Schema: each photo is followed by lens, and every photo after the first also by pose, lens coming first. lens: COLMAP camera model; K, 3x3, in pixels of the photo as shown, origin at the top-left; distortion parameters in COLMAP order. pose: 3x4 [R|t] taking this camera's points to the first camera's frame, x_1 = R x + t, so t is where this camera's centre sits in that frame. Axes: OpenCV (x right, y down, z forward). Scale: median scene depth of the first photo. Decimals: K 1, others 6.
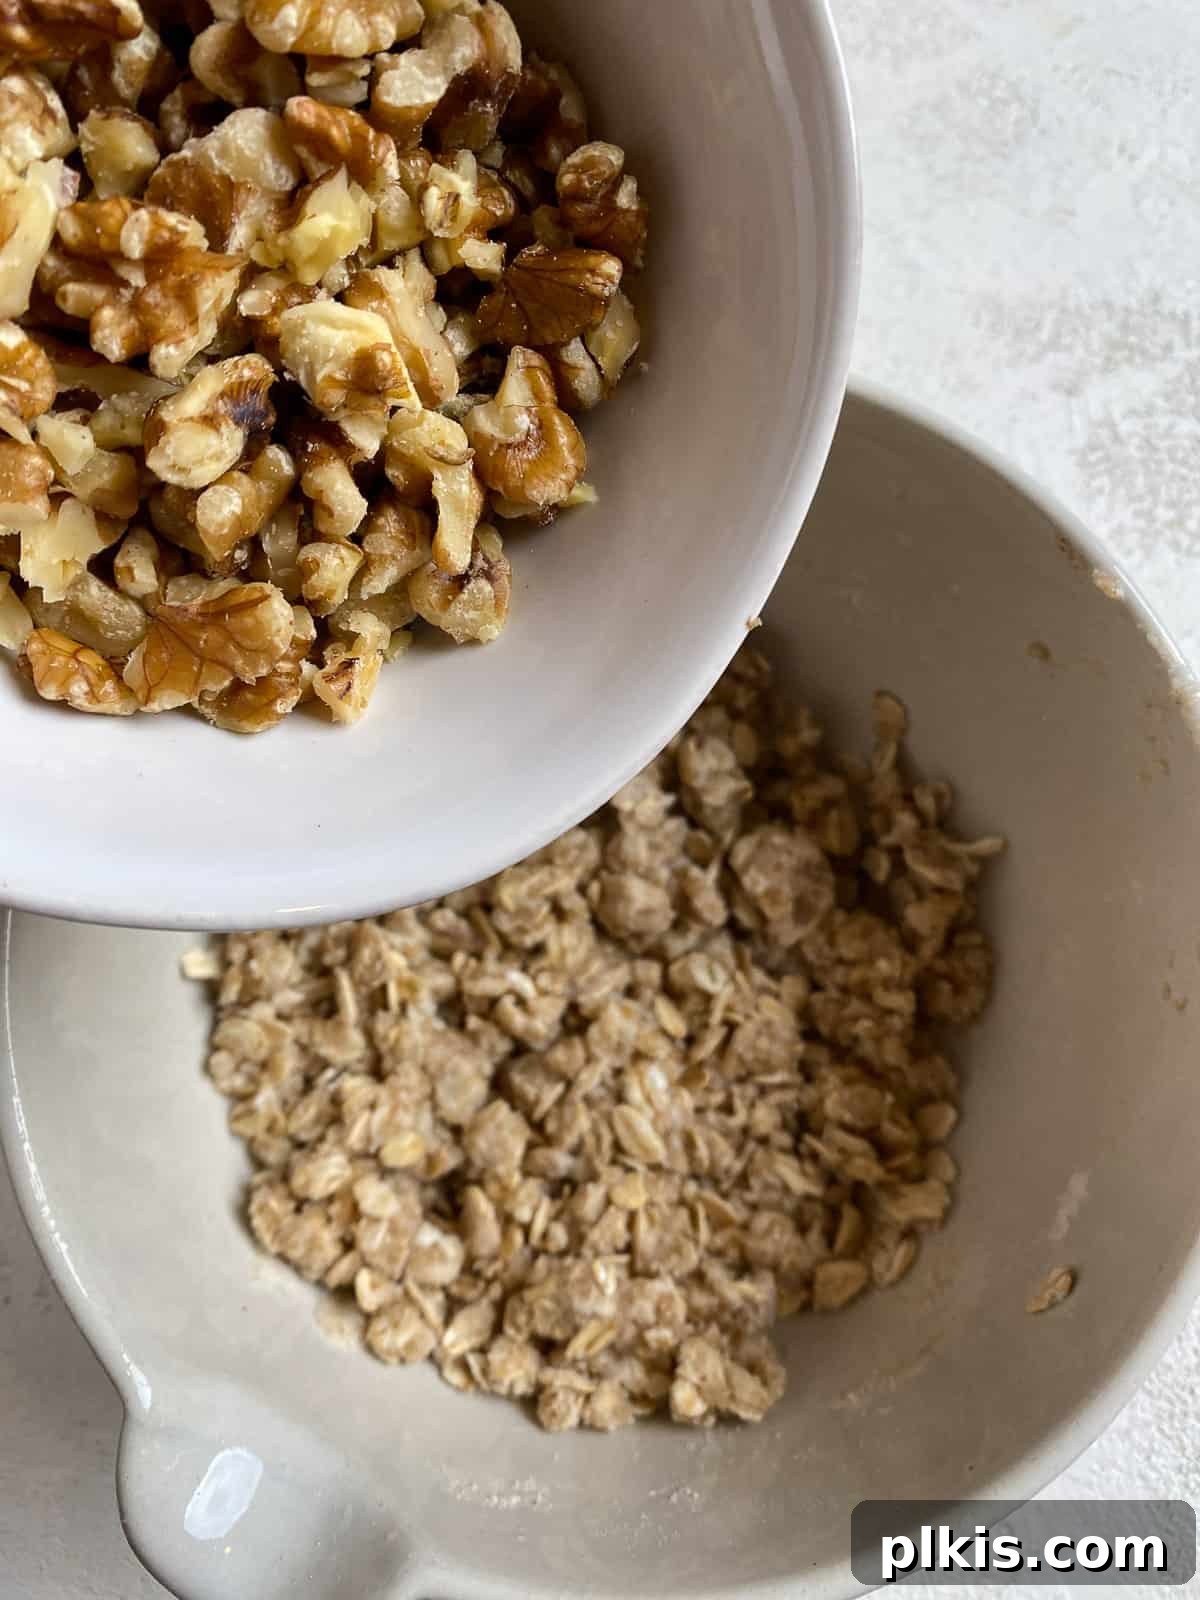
lens RADIAL K [[1316.8, 0, 592.8], [0, 1316.8, 821.8], [0, 0, 1]] dist [0.148213, -0.386741]
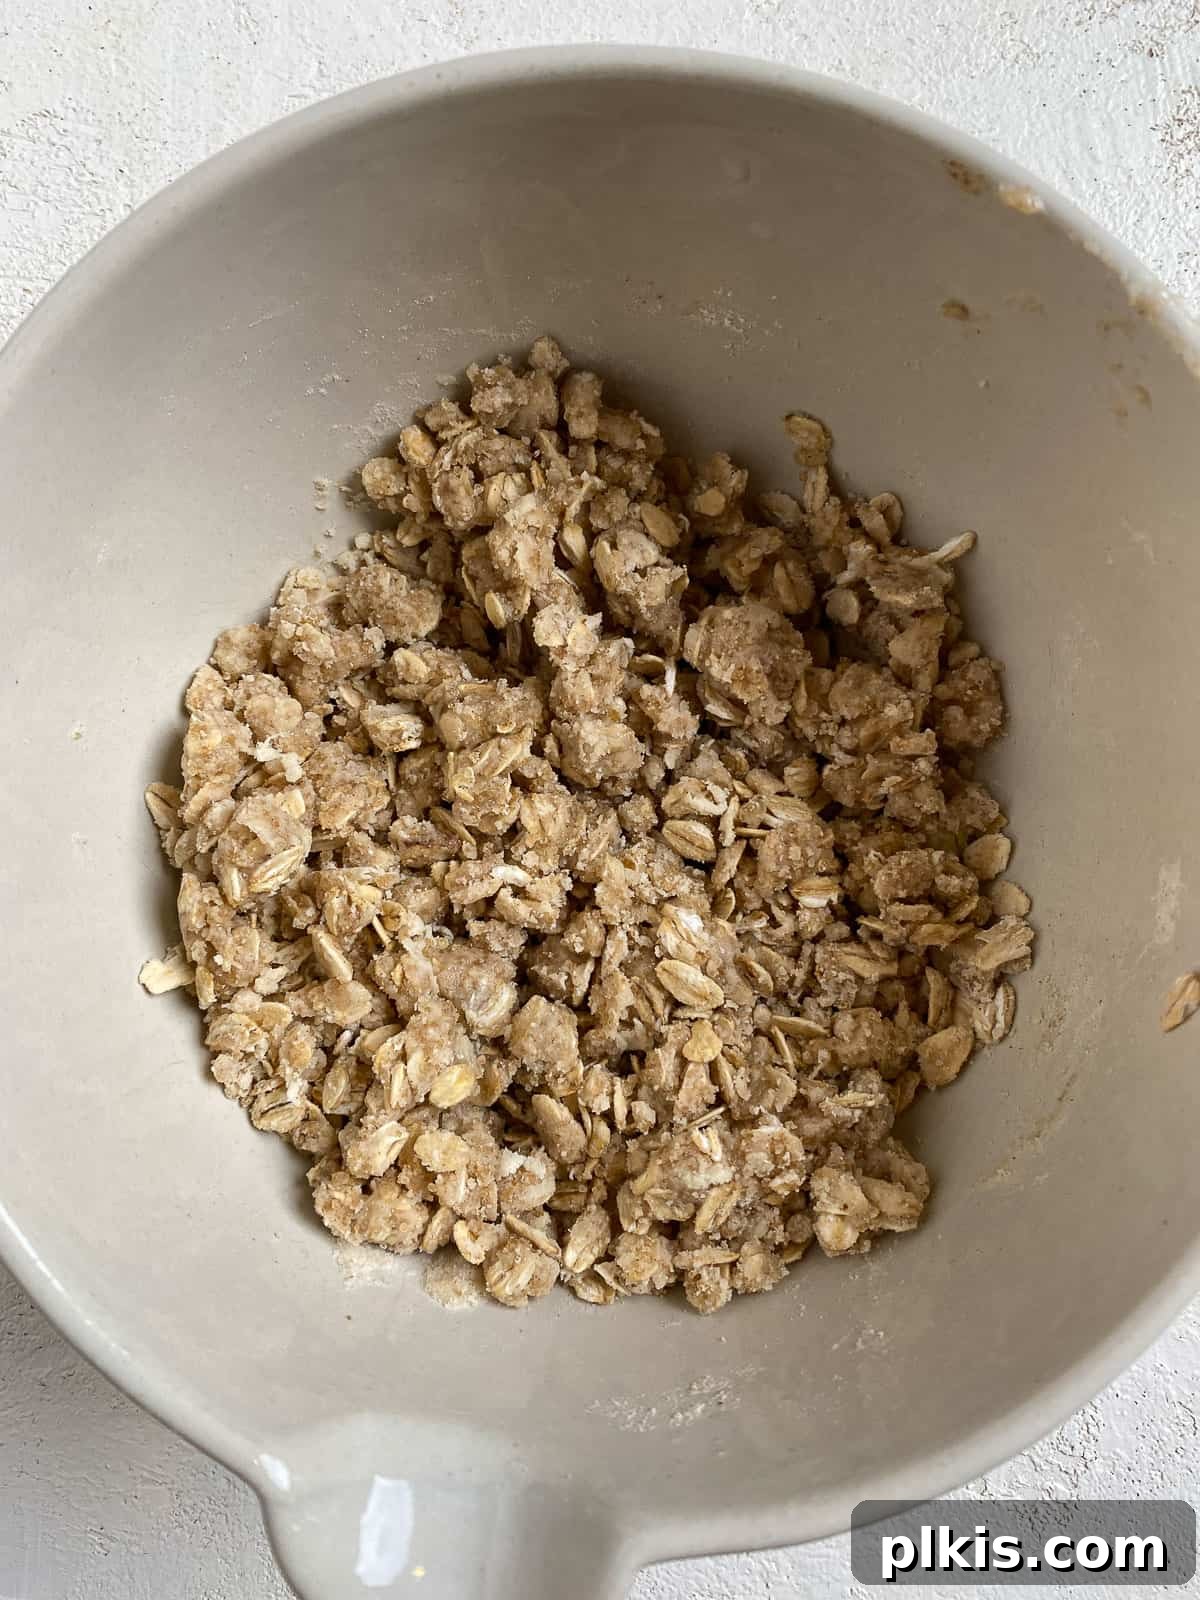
lens RADIAL K [[1316.8, 0, 592.8], [0, 1316.8, 821.8], [0, 0, 1]] dist [0.148213, -0.386741]
pose [[0.939581, -0.342277, 0.005771, 0.004803], [0.337645, 0.929381, 0.149155, -0.025421], [-0.056416, -0.138195, 0.988797, 0.121063]]
